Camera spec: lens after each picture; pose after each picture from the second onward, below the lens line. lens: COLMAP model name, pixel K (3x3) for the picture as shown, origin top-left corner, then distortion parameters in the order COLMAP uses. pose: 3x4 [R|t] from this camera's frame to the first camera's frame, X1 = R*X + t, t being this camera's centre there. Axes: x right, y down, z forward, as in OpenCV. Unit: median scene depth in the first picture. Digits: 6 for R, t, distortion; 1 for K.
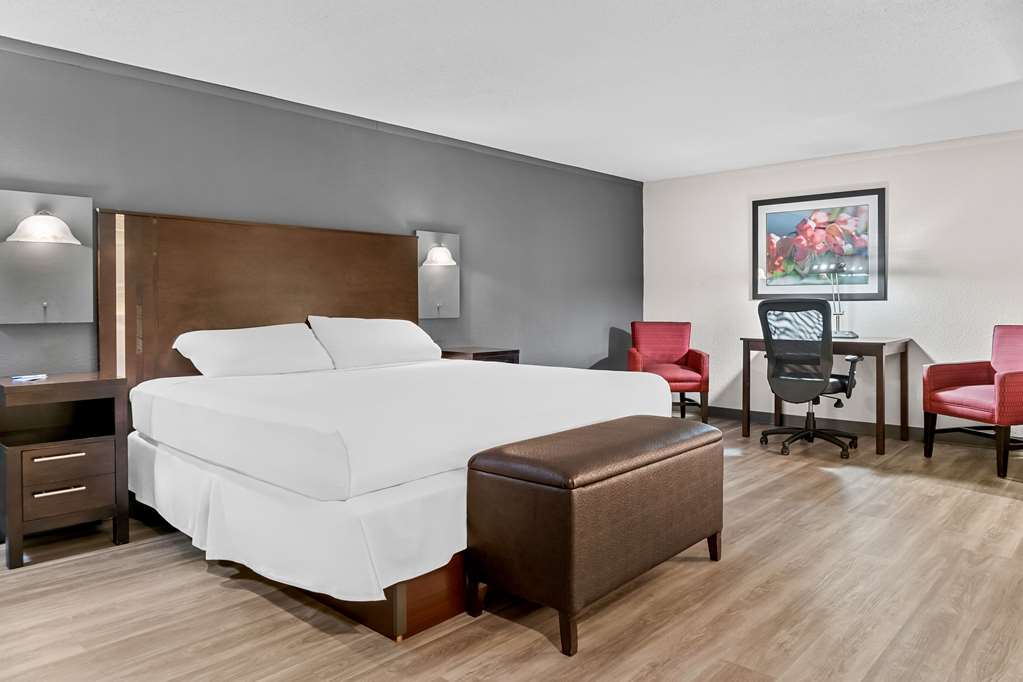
lens RADIAL K [[699.8, 0, 514.0], [0, 699.8, 305.1], [0, 0, 1]] dist [-0.034755, 0.000418]
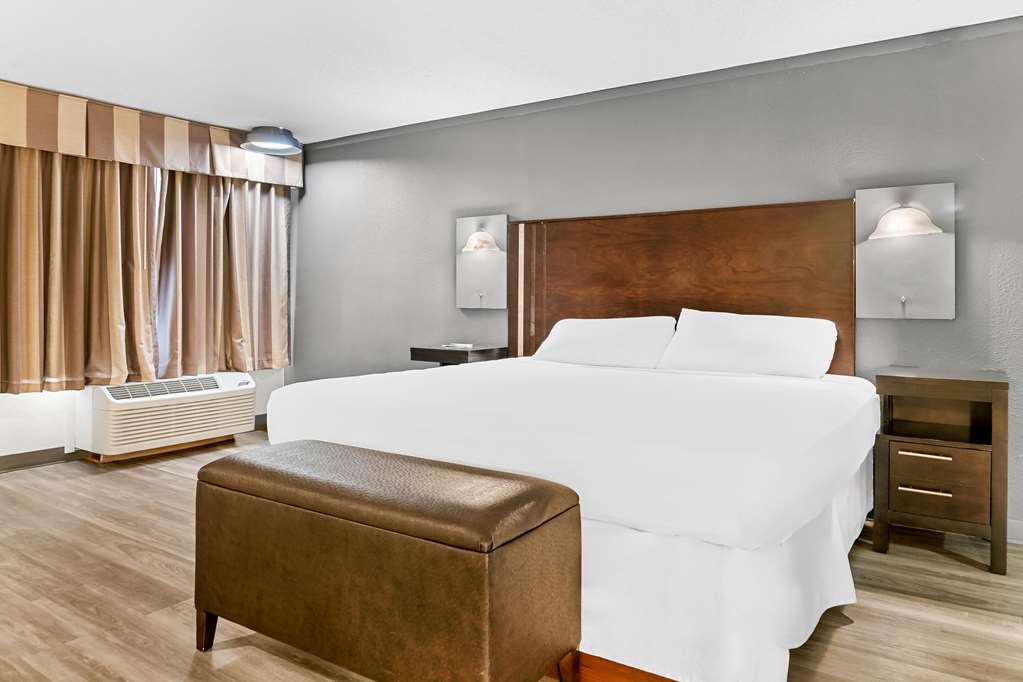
lens RADIAL K [[699.8, 0, 514.0], [0, 699.8, 305.1], [0, 0, 1]] dist [-0.034755, 0.000418]
pose [[0.145791, 0.013566, -0.989222, 0.511614], [-0.008541, 0.999886, 0.012454, 0.000816], [0.989279, 0.006634, 0.145890, 0.593809]]
